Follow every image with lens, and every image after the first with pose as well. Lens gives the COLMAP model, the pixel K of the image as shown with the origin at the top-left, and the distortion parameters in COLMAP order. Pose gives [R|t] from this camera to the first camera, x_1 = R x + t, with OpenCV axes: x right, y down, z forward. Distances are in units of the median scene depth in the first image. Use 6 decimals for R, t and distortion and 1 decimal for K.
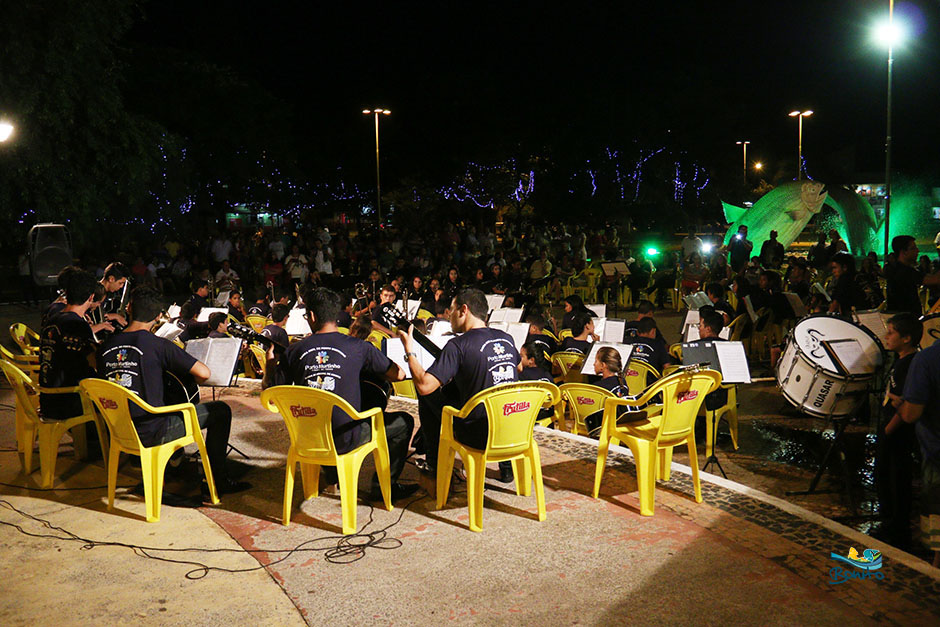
lens RADIAL K [[762.0, 0, 474.2], [0, 762.0, 312.7], [0, 0, 1]] dist [-0.144833, 0.083030]
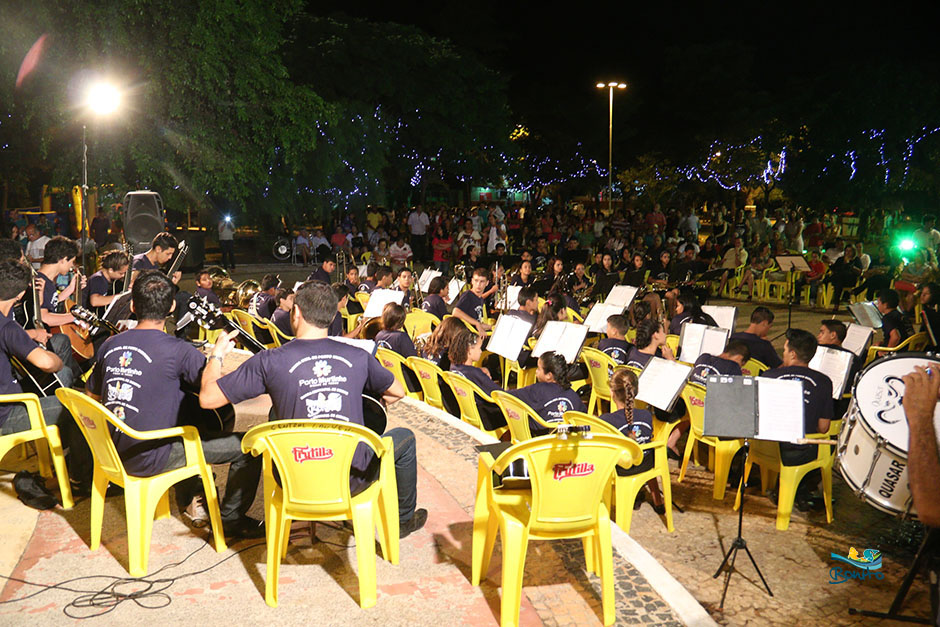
lens RADIAL K [[762.0, 0, 470.4], [0, 762.0, 307.3], [0, 0, 1]] dist [-0.144833, 0.083030]
pose [[0.941021, 0.069558, -0.331122, 0.296914], [-0.062352, 0.997530, 0.032348, -0.033191], [0.332555, -0.009794, 0.943033, 0.259472]]
